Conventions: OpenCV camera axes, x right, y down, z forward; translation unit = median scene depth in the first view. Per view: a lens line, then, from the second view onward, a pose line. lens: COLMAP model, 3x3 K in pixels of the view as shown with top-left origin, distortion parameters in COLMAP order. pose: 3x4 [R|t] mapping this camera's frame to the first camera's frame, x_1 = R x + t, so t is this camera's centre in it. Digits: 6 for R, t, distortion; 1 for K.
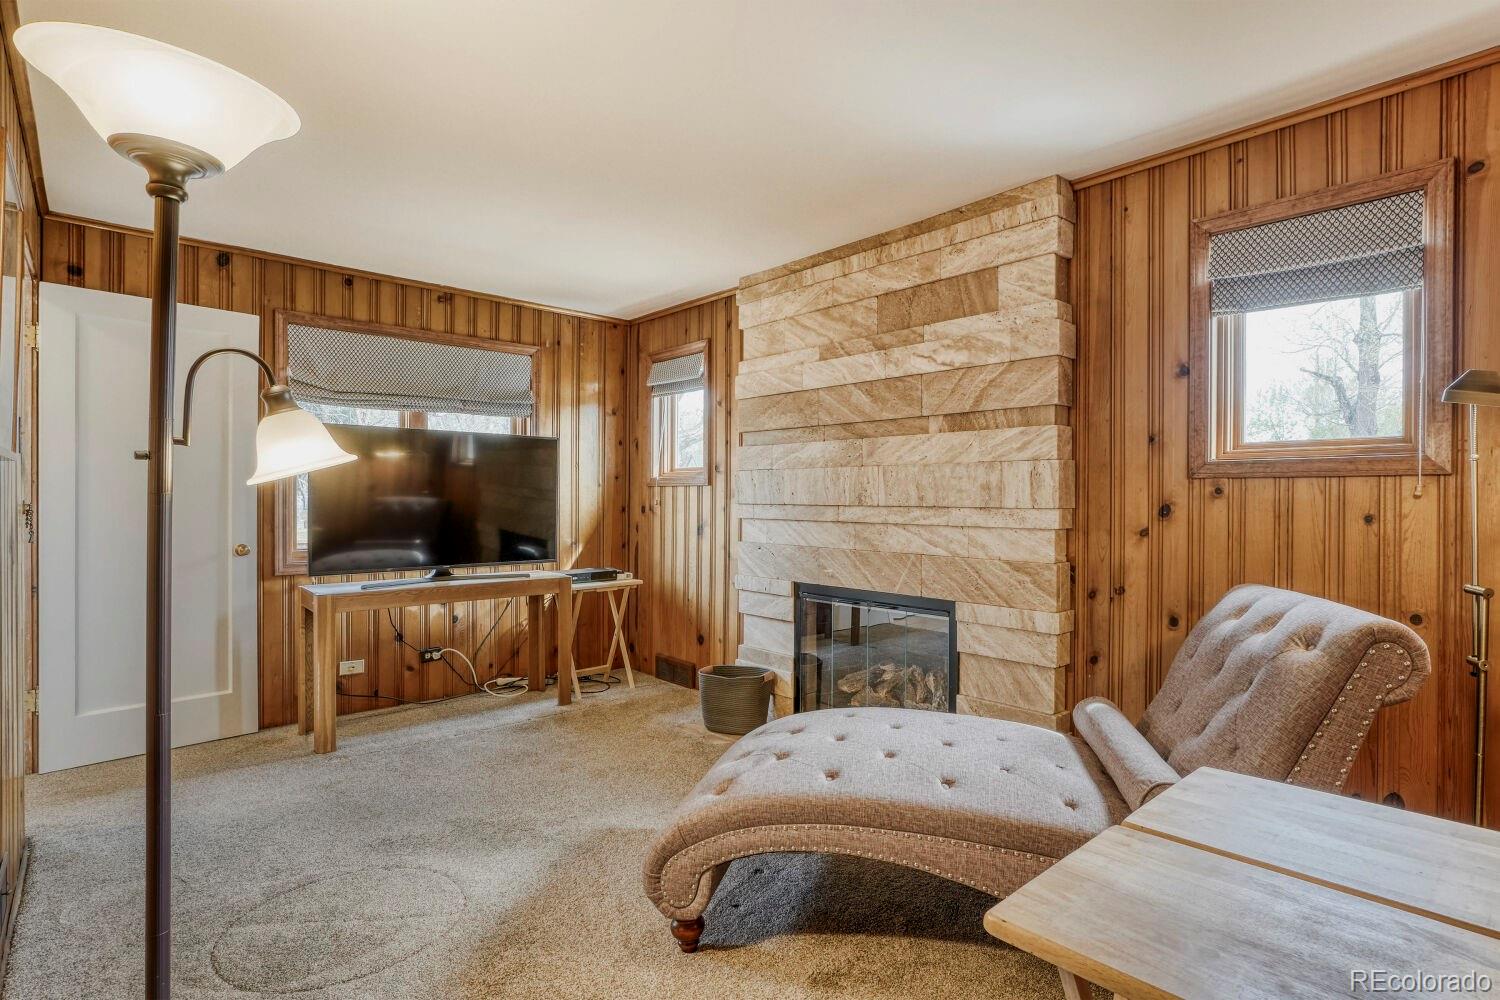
lens RADIAL K [[701.0, 0, 741.1], [0, 701.0, 499.7], [0, 0, 1]] dist [-0.012563, 0.000336]
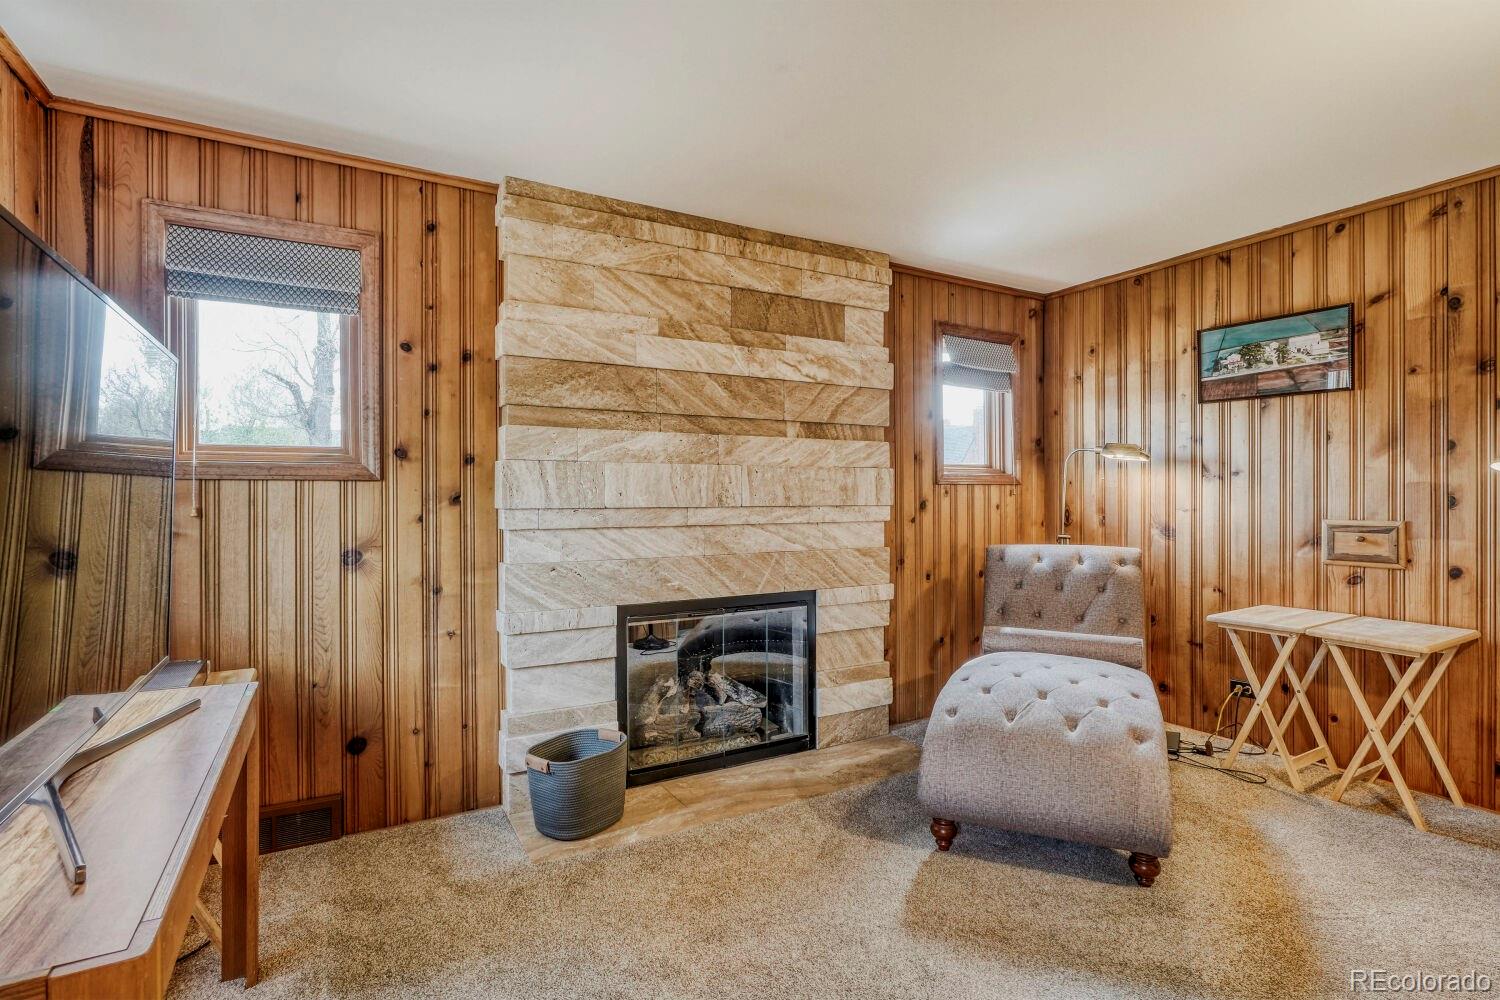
lens RADIAL K [[734.0, 0, 759.2], [0, 734.0, 498.8], [0, 0, 1]] dist [-0.030425, 0.006240]
pose [[0.230723, -0.008702, 0.972981, -0.802629], [0.008370, 0.999941, 0.006958, -0.009081], [-0.972984, 0.006538, 0.230782, 0.763023]]
